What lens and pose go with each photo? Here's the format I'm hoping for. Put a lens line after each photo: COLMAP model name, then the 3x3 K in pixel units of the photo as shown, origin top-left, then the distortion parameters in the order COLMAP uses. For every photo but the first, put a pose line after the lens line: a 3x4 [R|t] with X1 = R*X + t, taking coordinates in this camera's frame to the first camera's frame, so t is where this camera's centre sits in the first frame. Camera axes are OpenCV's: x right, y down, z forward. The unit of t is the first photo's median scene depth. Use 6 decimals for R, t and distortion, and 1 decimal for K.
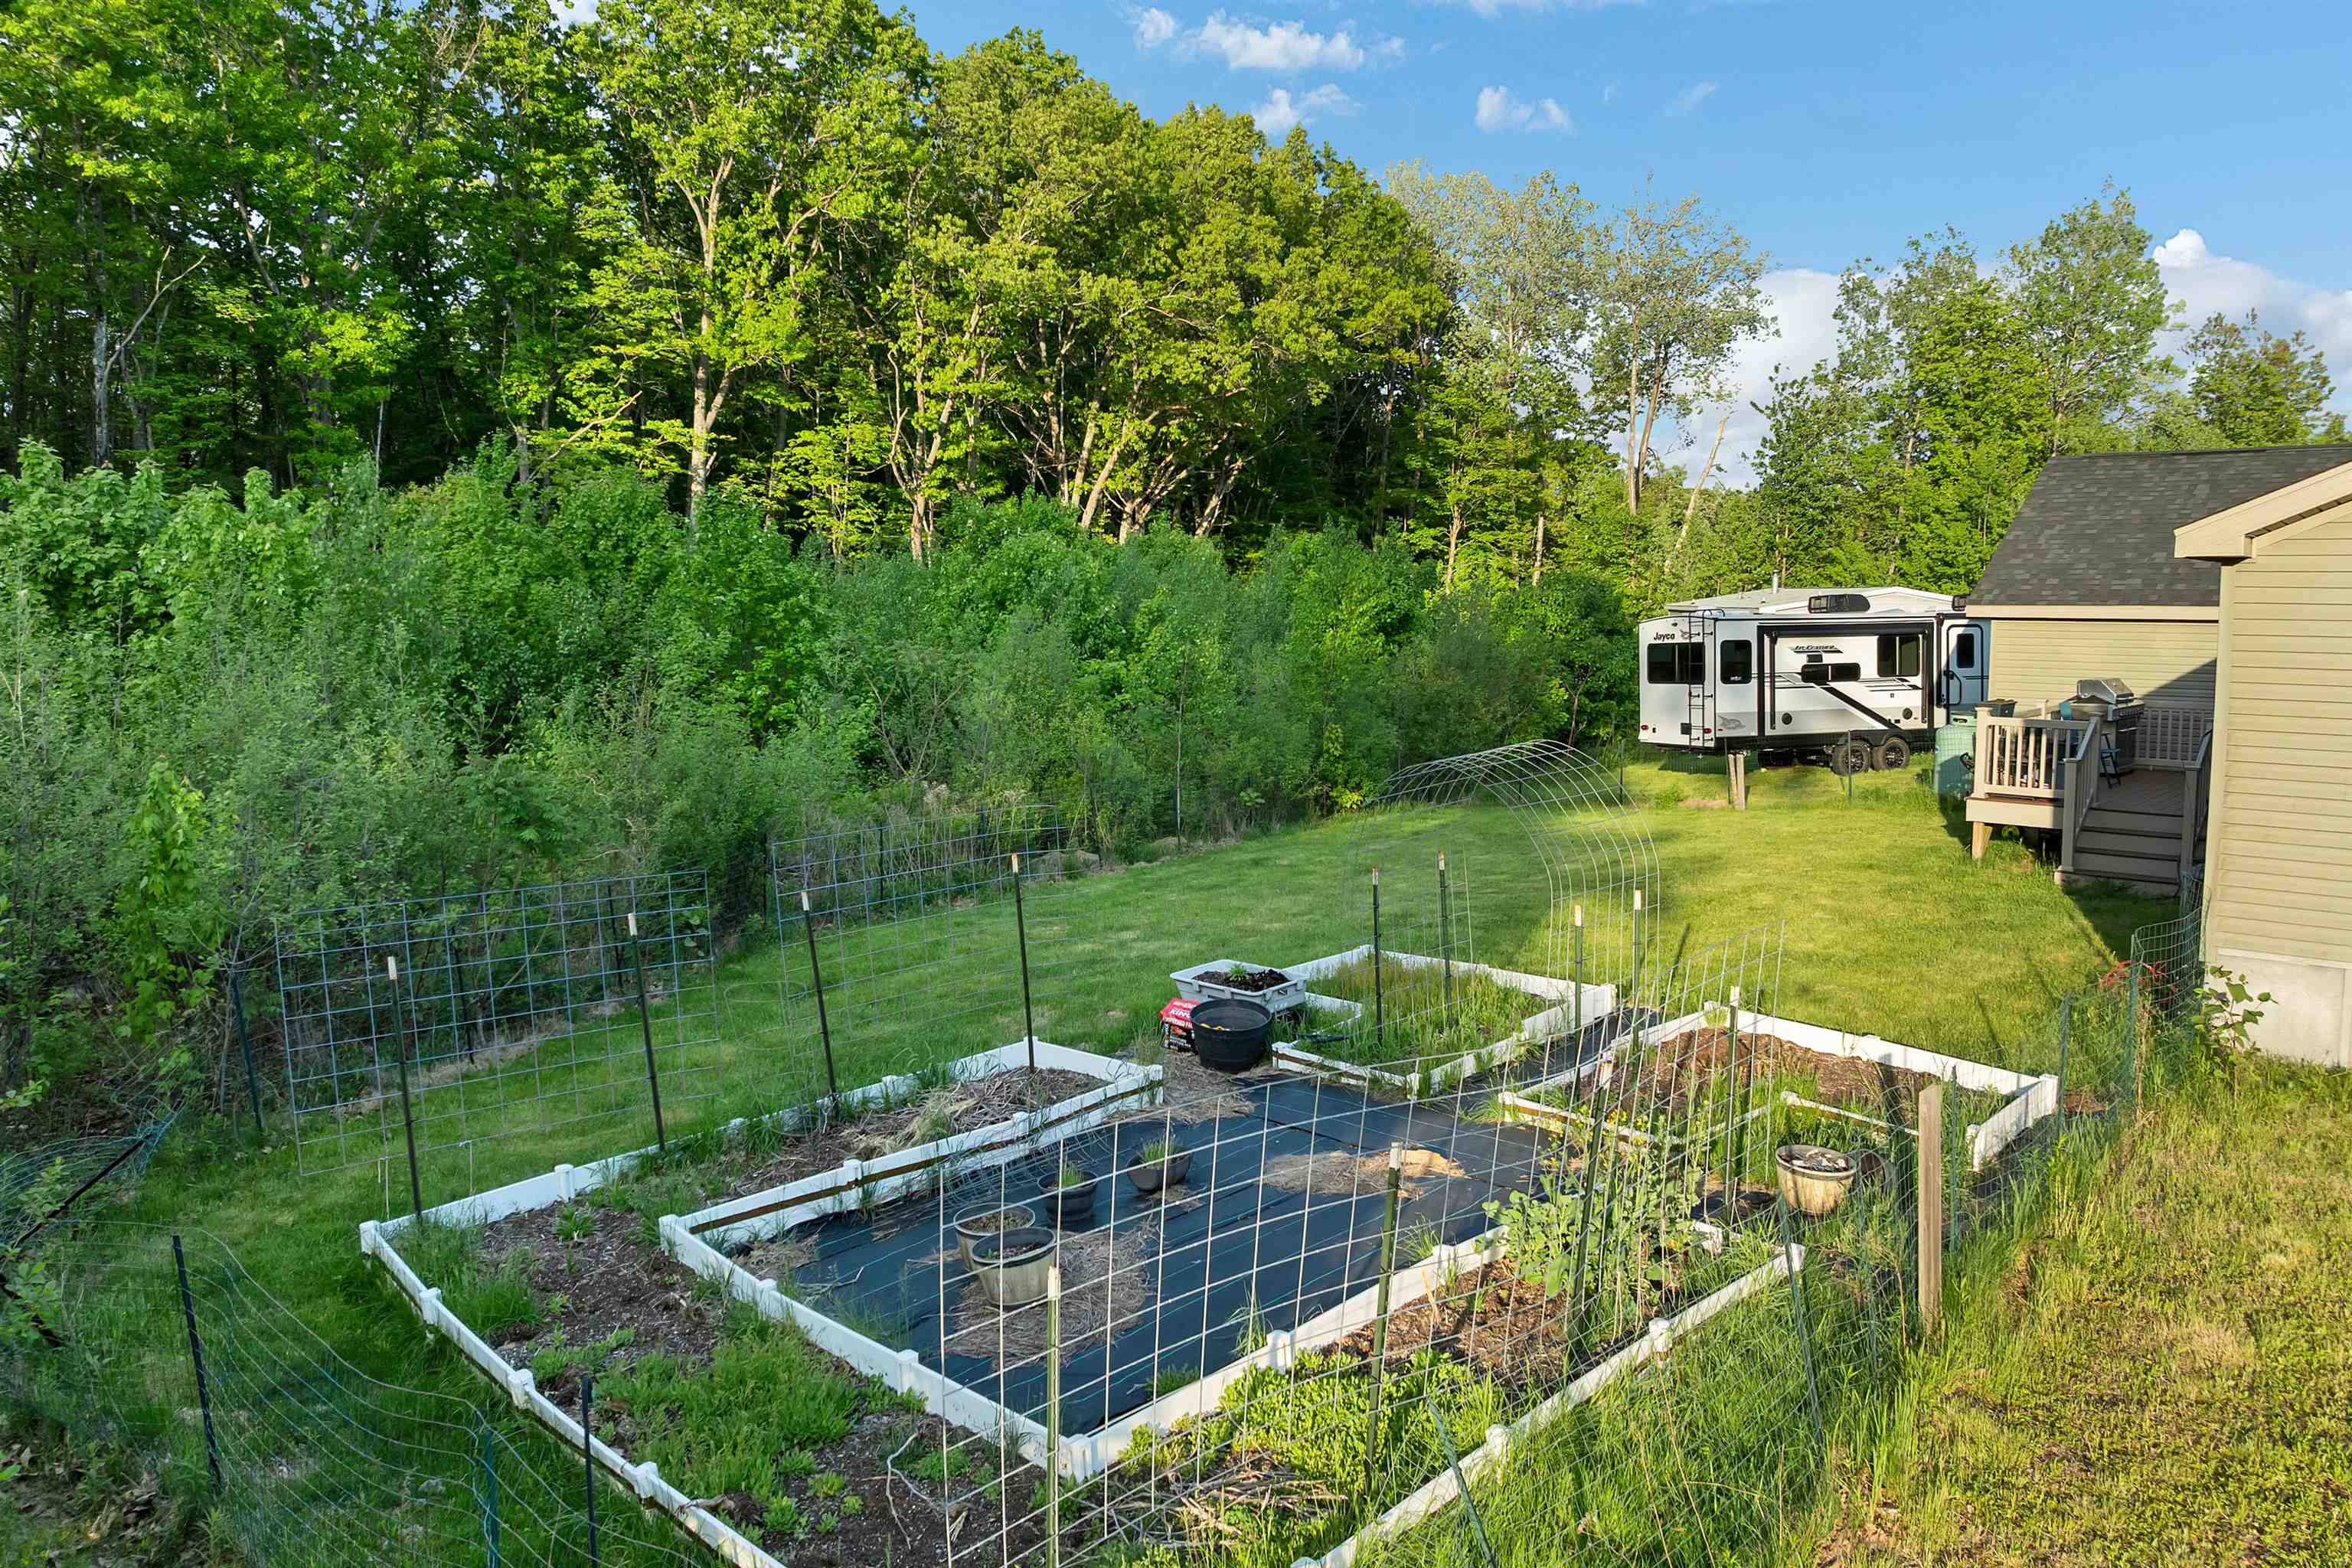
lens RADIAL K [[1730.9, 0, 1225.5], [0, 1730.9, 702.3], [0, 0, 1]] dist [-0.008273, -0.006020]
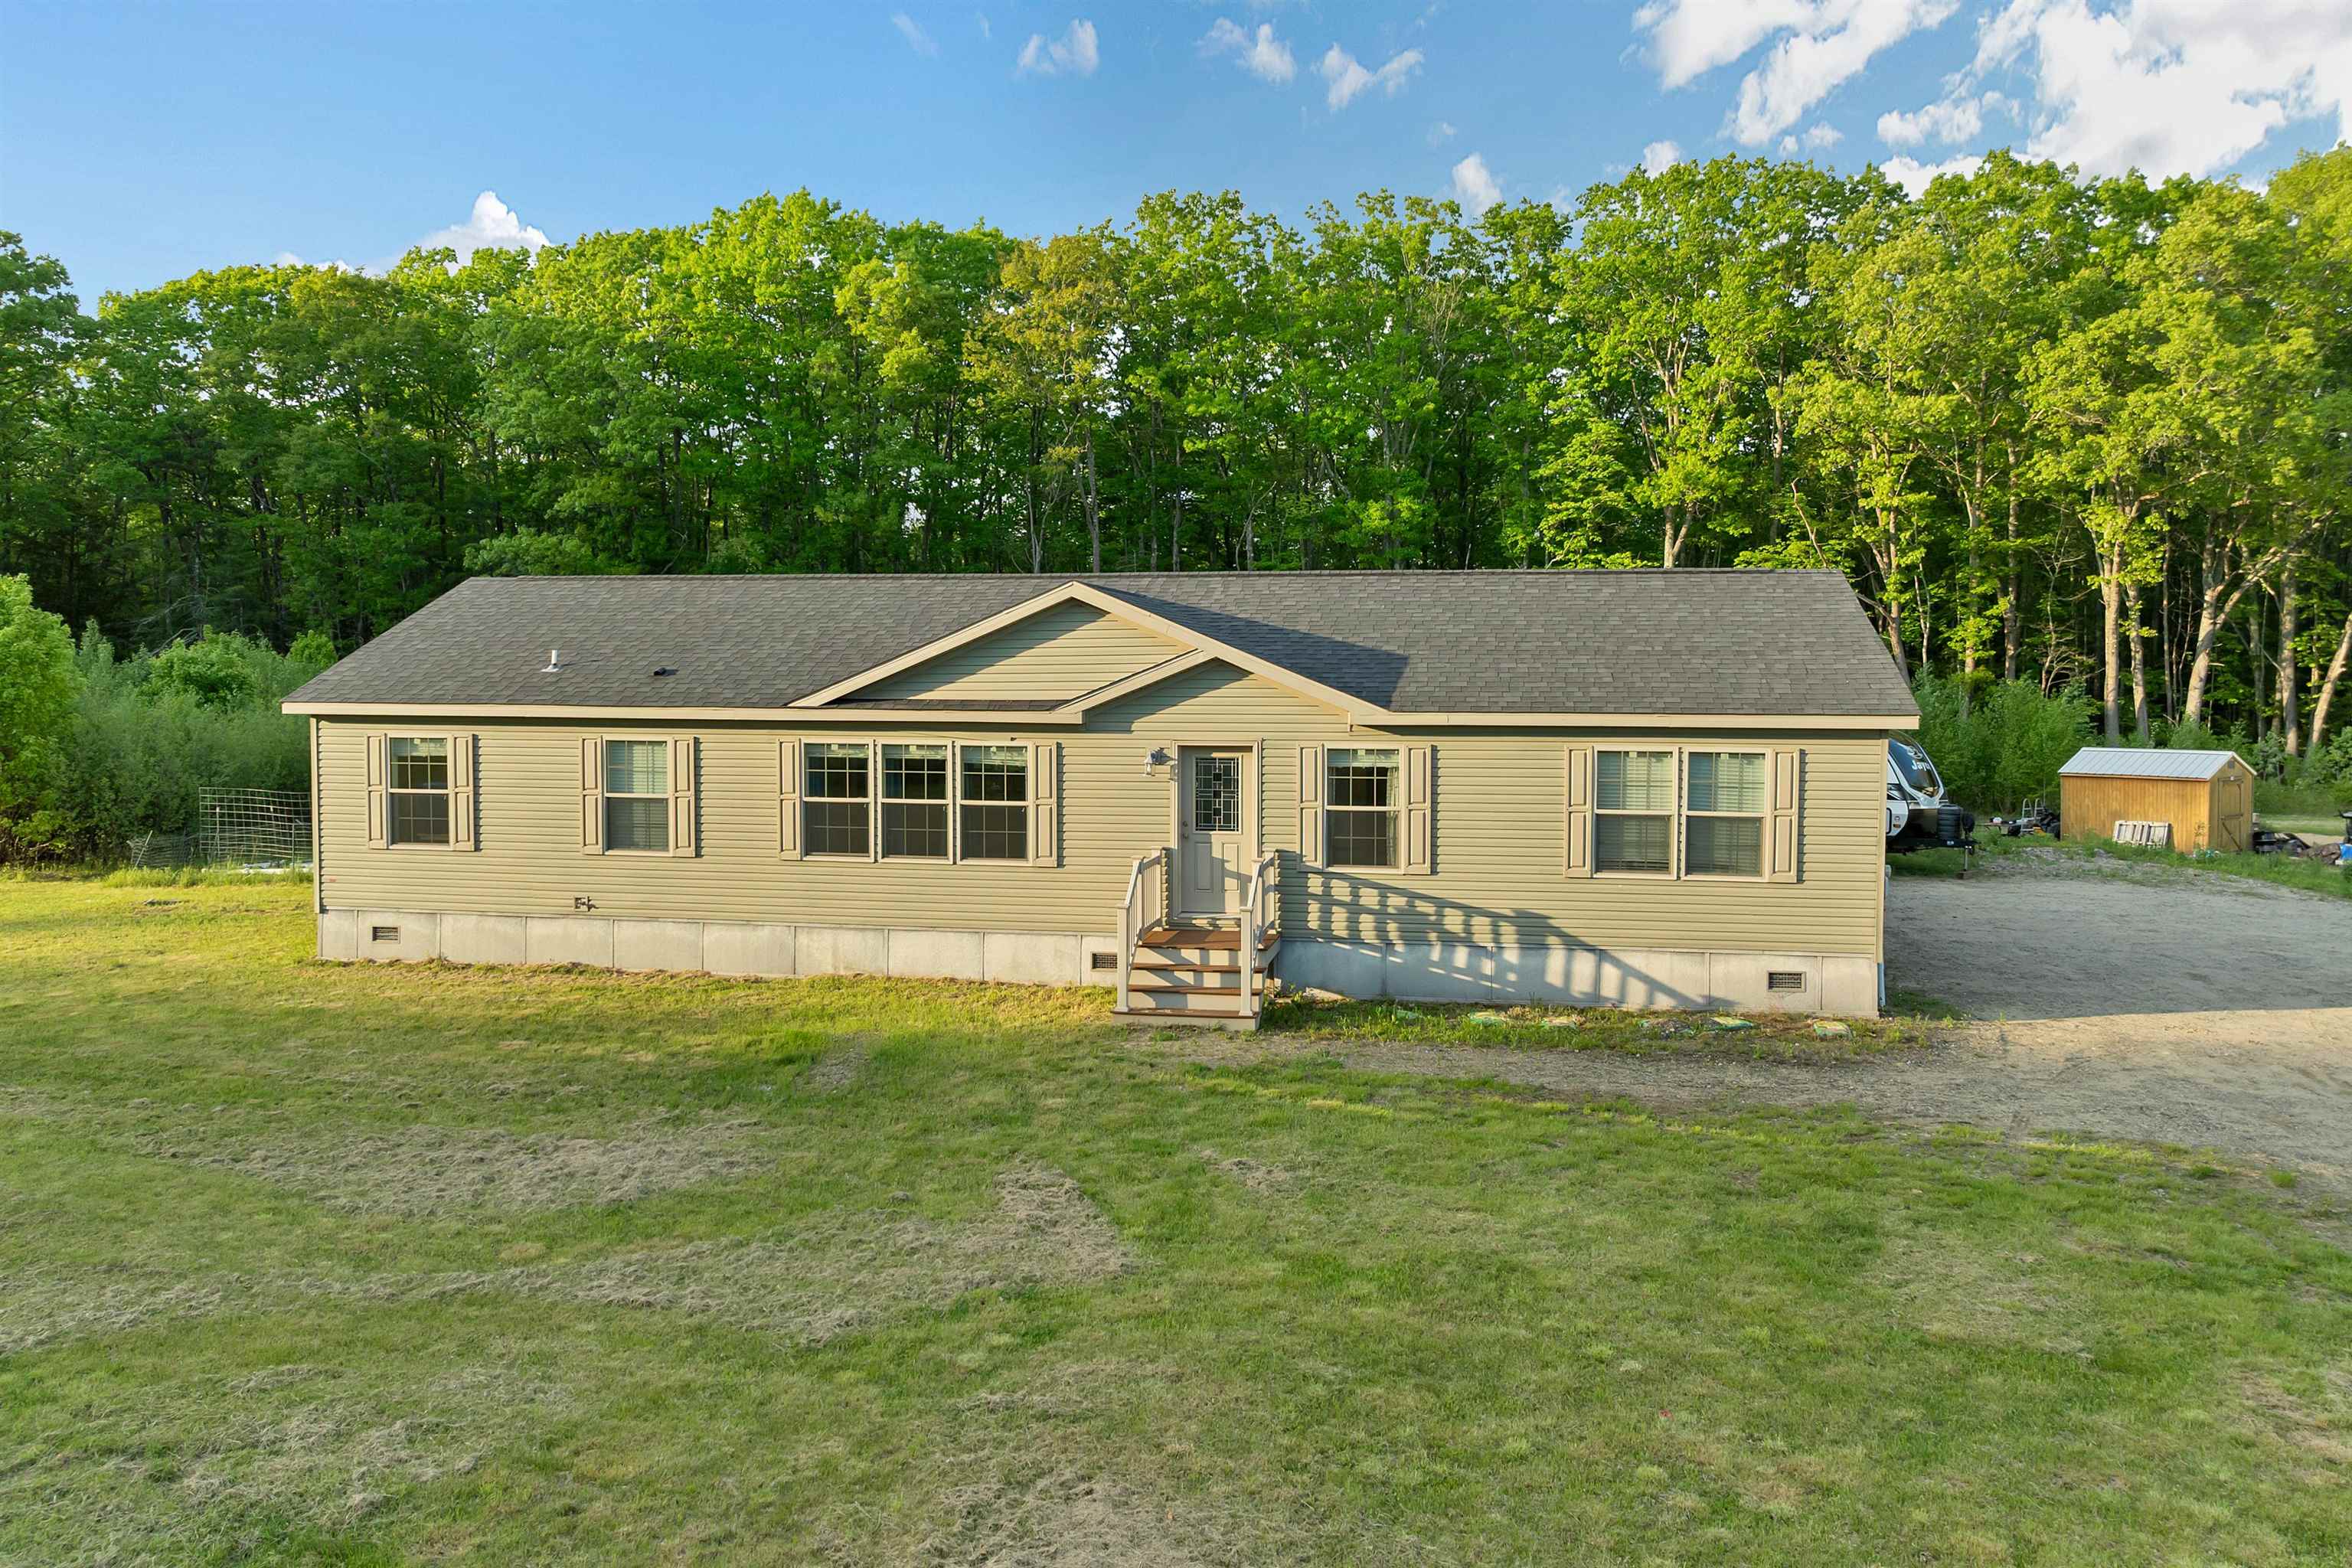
lens RADIAL K [[1686.6, 0, 1189.4], [0, 1686.6, 751.7], [0, 0, 1]] dist [-0.013134, -0.040978]
pose [[0.505688, 0.044182, -0.861584, 0.589875], [-0.056071, 0.998259, 0.018280, -0.017938], [0.860892, 0.039066, 0.507285, 0.083093]]
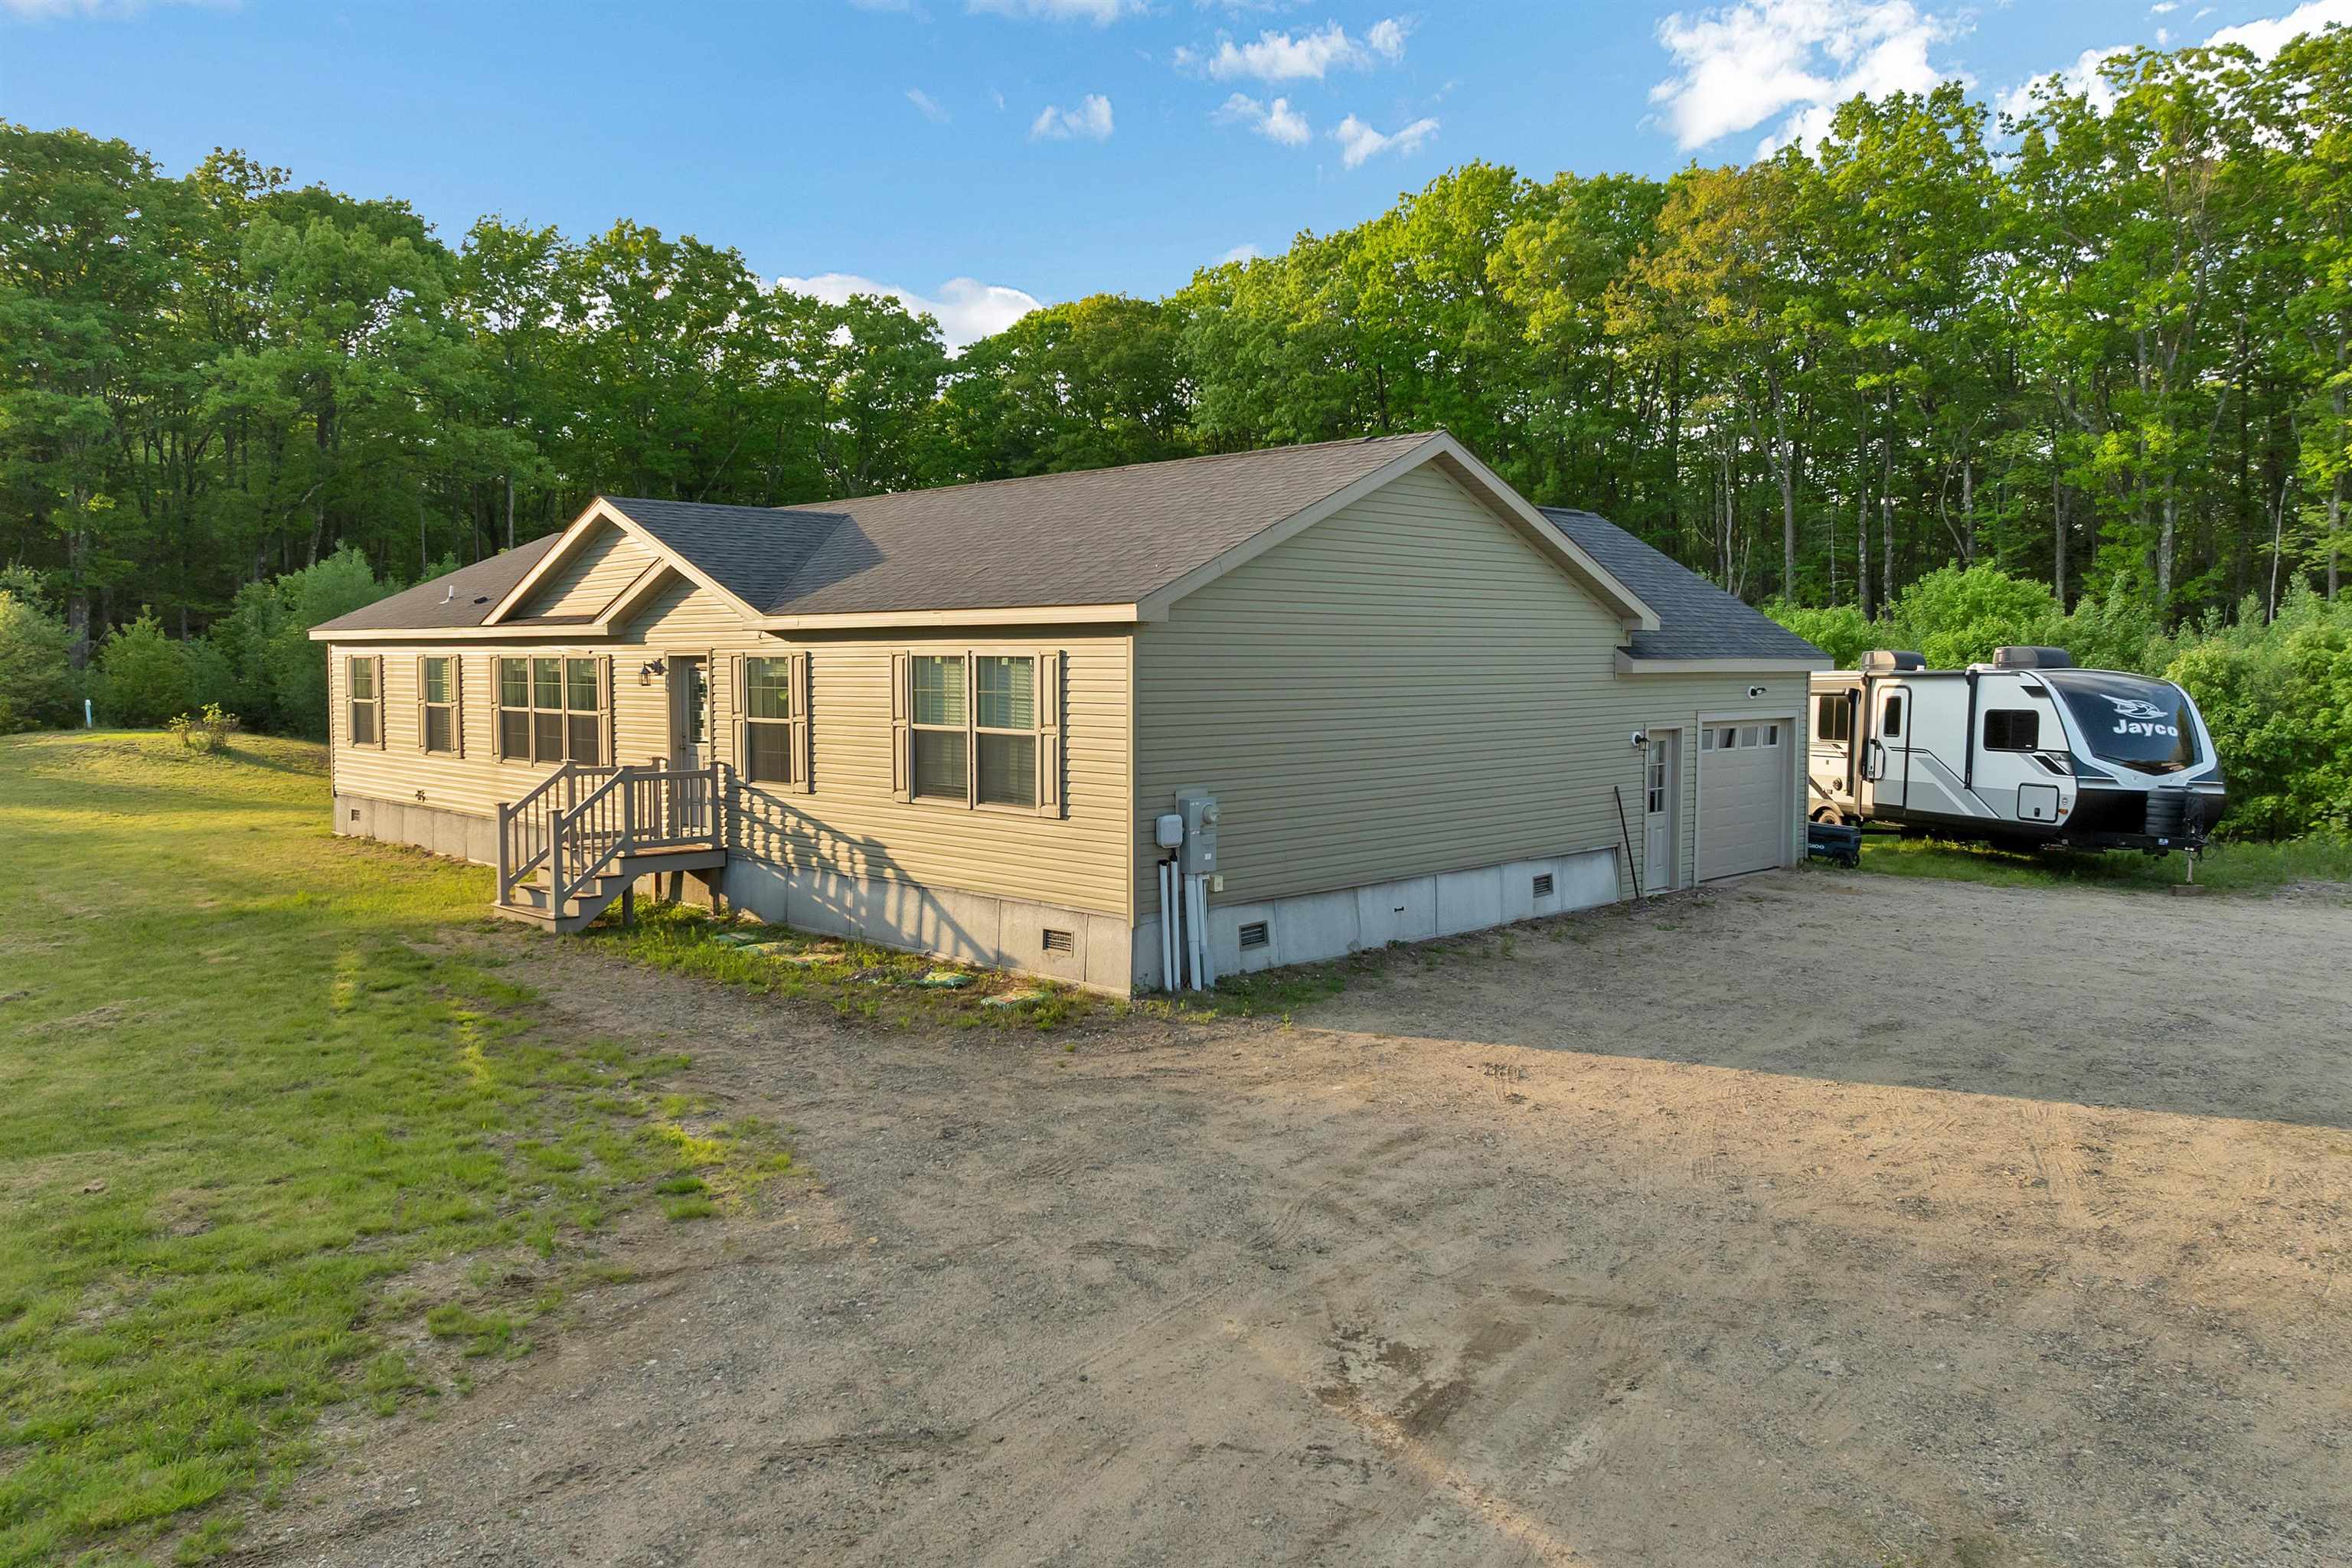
lens RADIAL K [[1715.3, 0, 1193.5], [0, 1715.3, 750.9], [0, 0, 1]] dist [-0.021384, -0.006794]
pose [[-0.074800, 0.059768, -0.995406, 0.628111], [-0.056800, 0.996326, 0.064091, -0.021514], [0.995580, 0.061333, -0.071131, 0.363950]]
